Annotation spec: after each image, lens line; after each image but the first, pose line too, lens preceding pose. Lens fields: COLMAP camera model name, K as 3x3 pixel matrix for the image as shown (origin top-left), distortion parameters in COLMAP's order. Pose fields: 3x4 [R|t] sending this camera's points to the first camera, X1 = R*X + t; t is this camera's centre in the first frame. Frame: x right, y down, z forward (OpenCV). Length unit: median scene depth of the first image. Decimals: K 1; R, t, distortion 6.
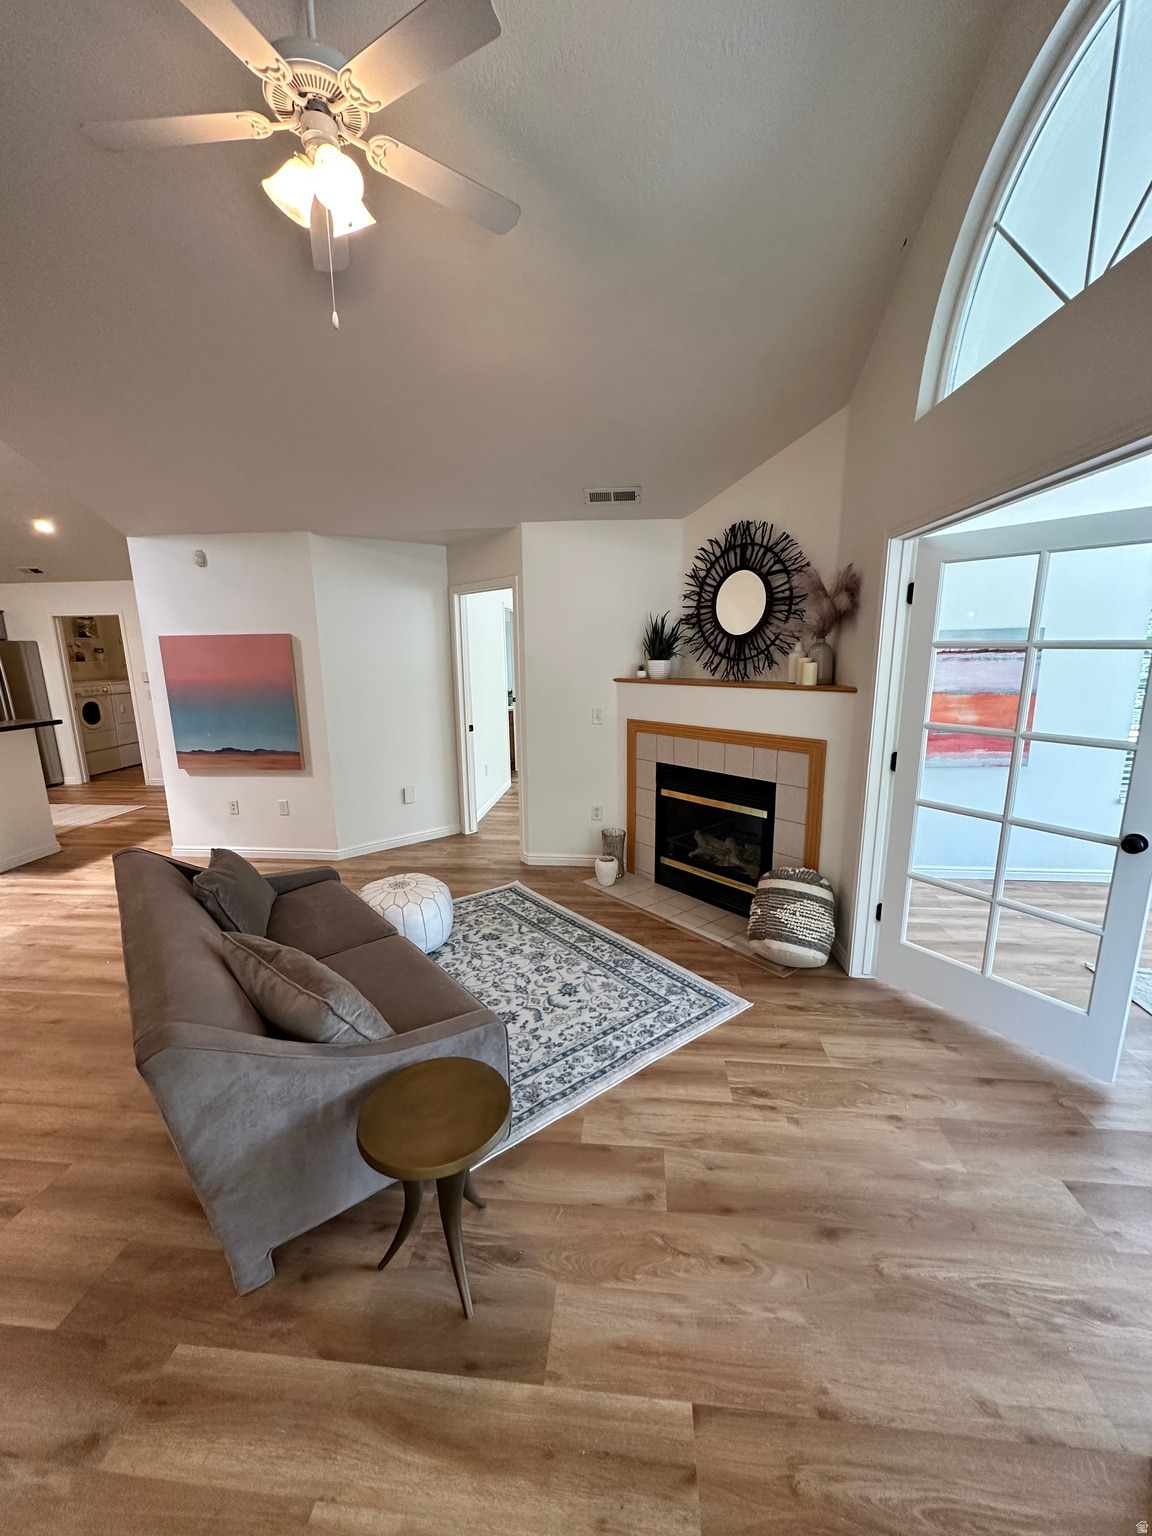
lens RADIAL K [[608.3, 0, 571.5], [0, 608.3, 770.2], [0, 0, 1]] dist [0.000710, 0.000670]
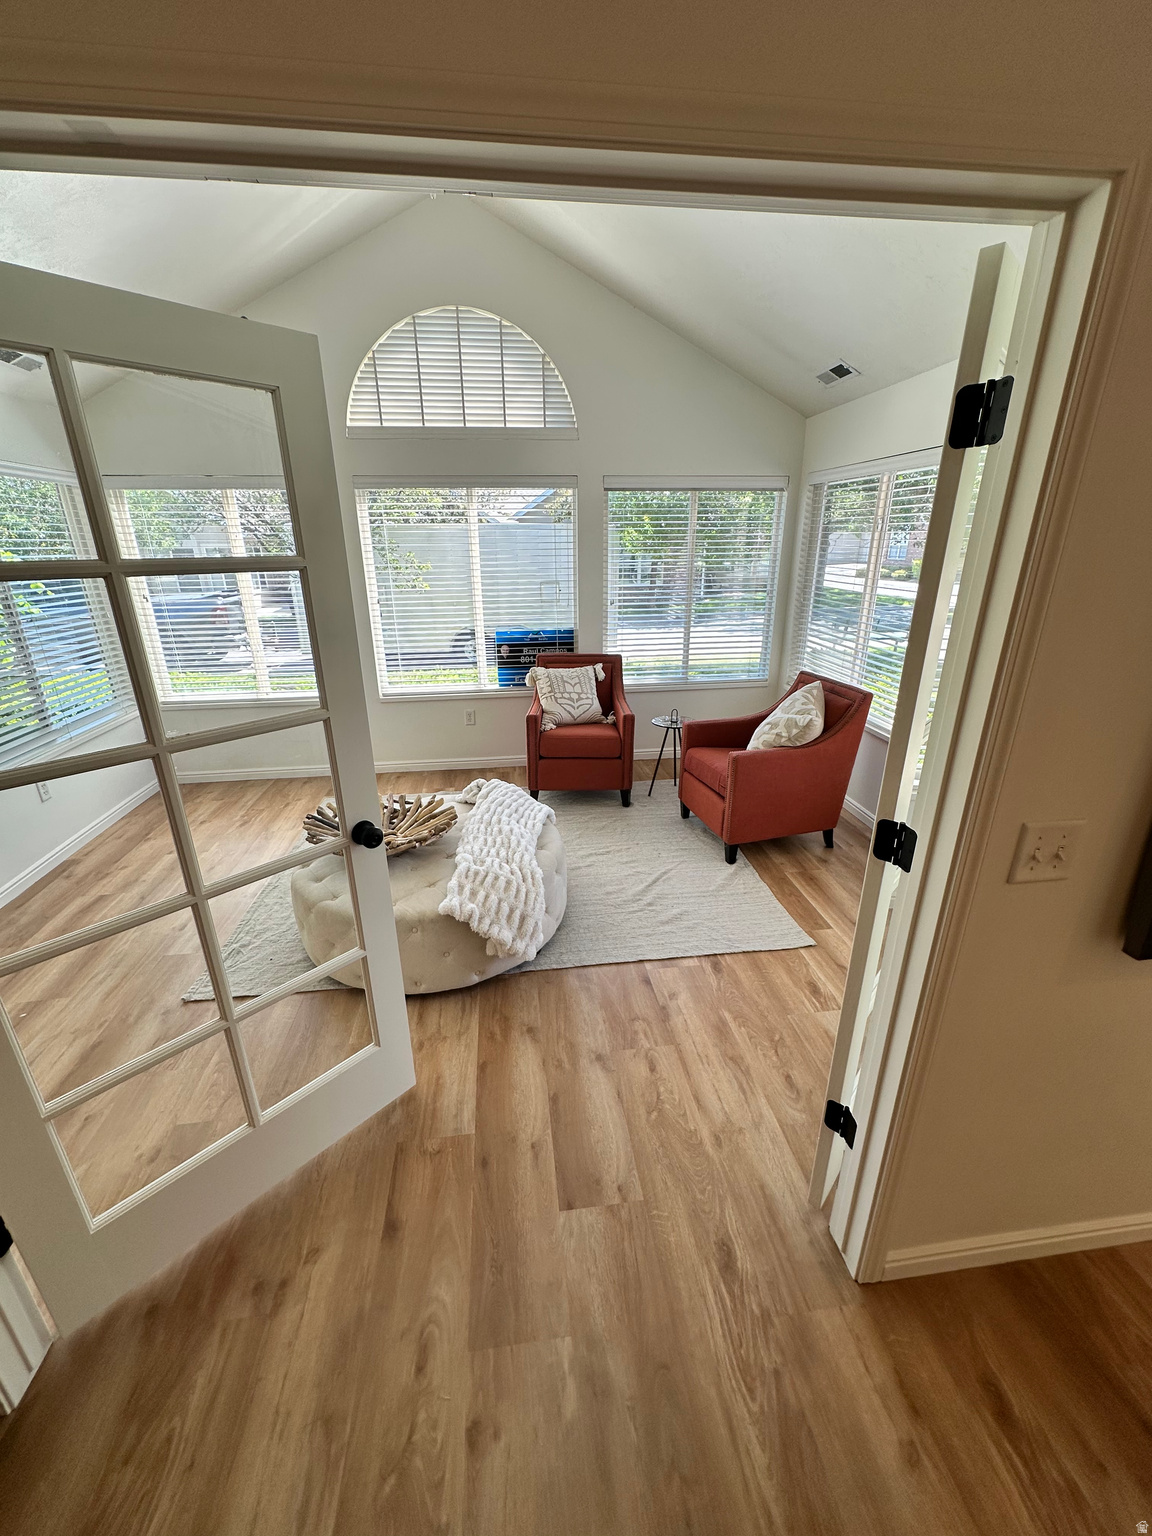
lens RADIAL K [[608.3, 0, 573.5], [0, 608.3, 763.0], [0, 0, 1]] dist [0.000710, 0.000670]
pose [[-0.223941, -0.316221, 0.921875, 0.117903], [0.217206, 0.905915, 0.363510, -0.111387], [-0.950090, 0.281642, -0.134187, 0.511160]]
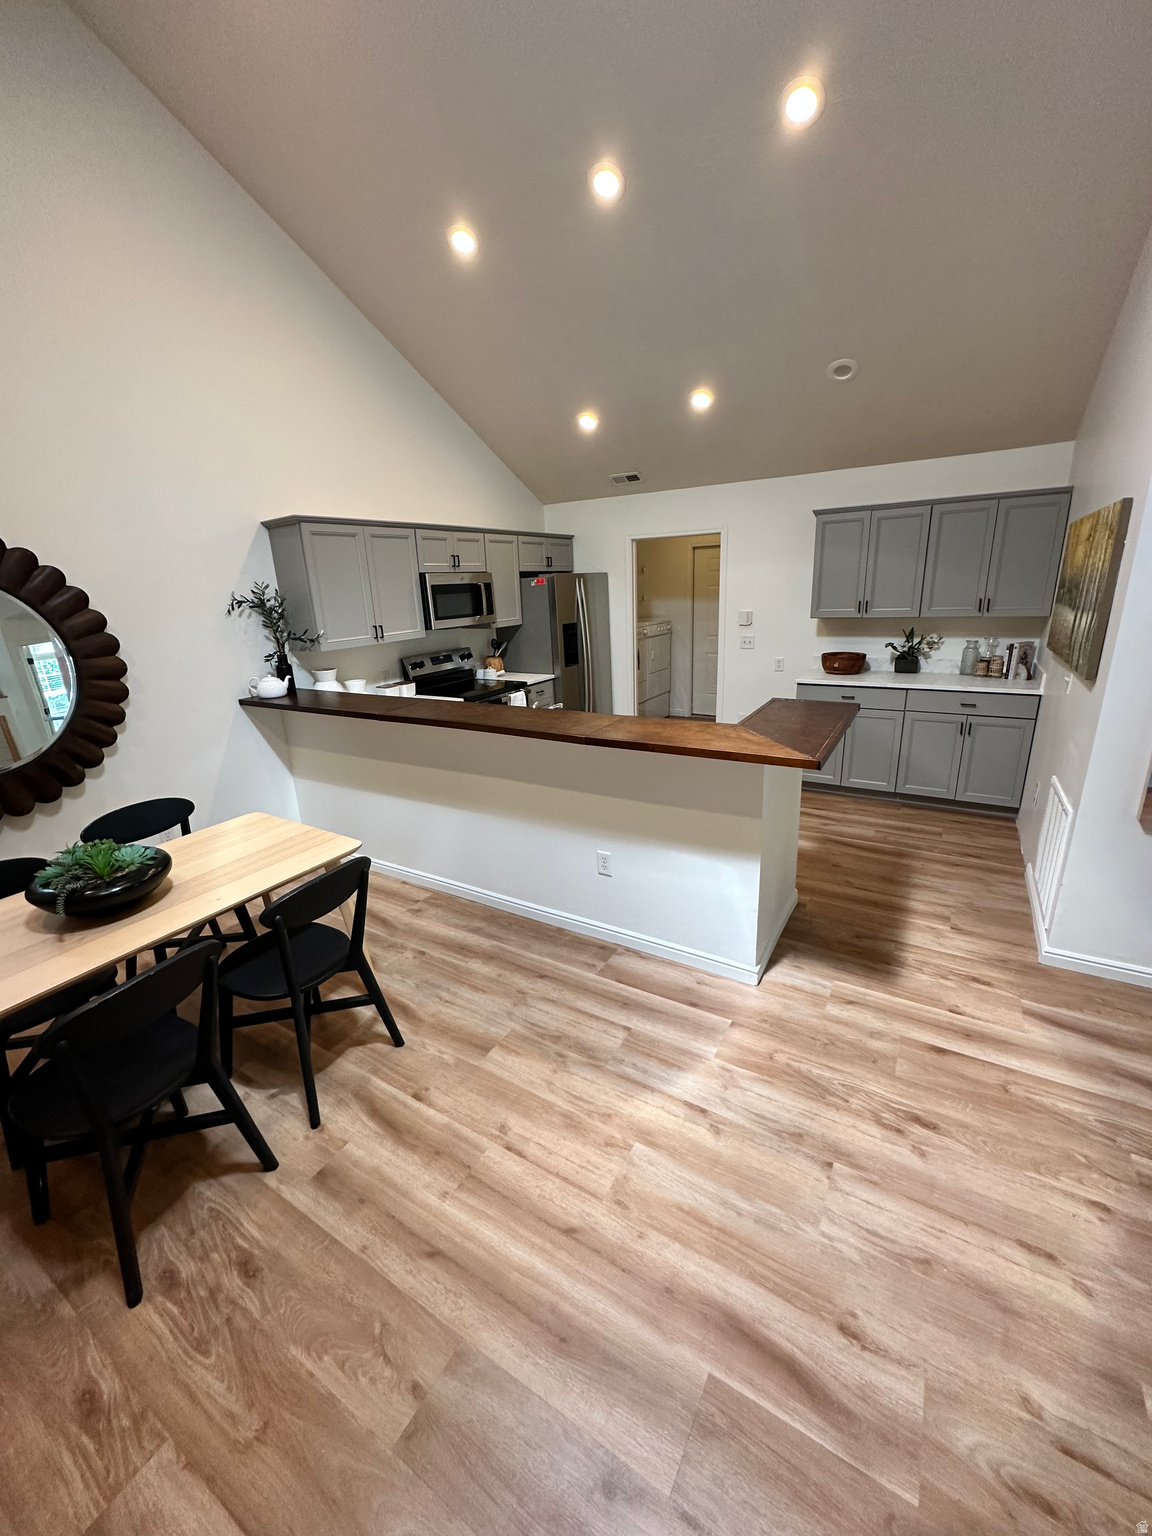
lens RADIAL K [[608.3, 0, 568.8], [0, 608.3, 765.5], [0, 0, 1]] dist [0.000710, 0.000670]
pose [[0.904518, 0.102353, -0.413970, -1.335242], [-0.057913, 0.991258, 0.118548, -0.121181], [0.422485, -0.083254, 0.902538, 0.549586]]
